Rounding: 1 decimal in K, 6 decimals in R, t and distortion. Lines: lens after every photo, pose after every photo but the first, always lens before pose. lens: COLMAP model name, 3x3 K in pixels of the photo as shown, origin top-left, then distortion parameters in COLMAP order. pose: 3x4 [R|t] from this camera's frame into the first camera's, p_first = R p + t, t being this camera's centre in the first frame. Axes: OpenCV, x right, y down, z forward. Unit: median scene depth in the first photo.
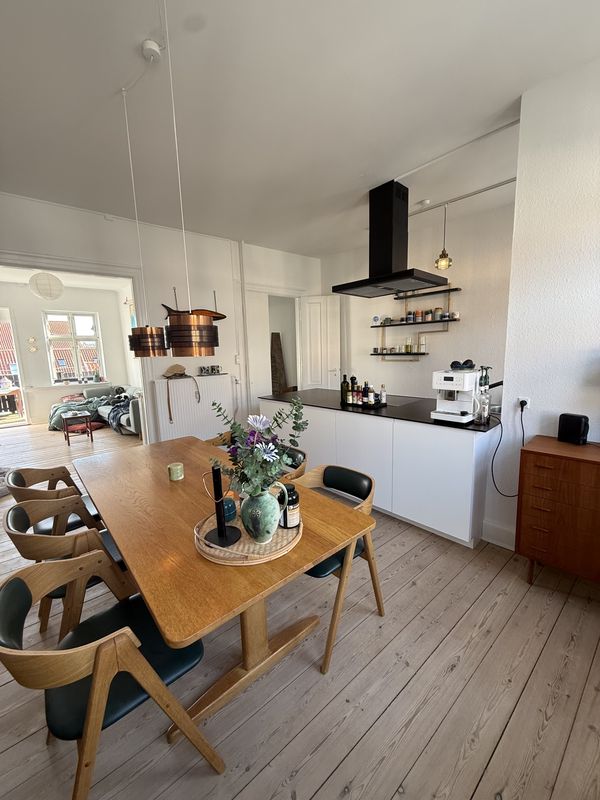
lens RADIAL K [[324.3, 0, 302.4], [0, 324.3, 399.0], [0, 0, 1]] dist [0.000192, 0.000165]
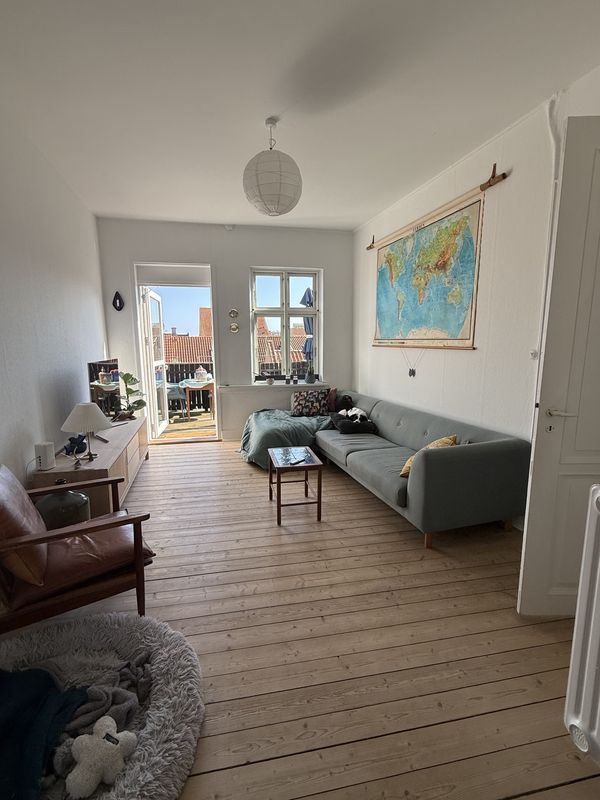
lens RADIAL K [[375.9, 0, 297.5], [0, 375.9, 399.7], [0, 0, 1]] dist [-0.001156, -0.000014]
pose [[0.870439, 0.094523, -0.483116, -0.175341], [-0.092894, 0.995300, 0.027364, -0.021258], [0.483432, 0.021060, 0.875129, 0.208506]]
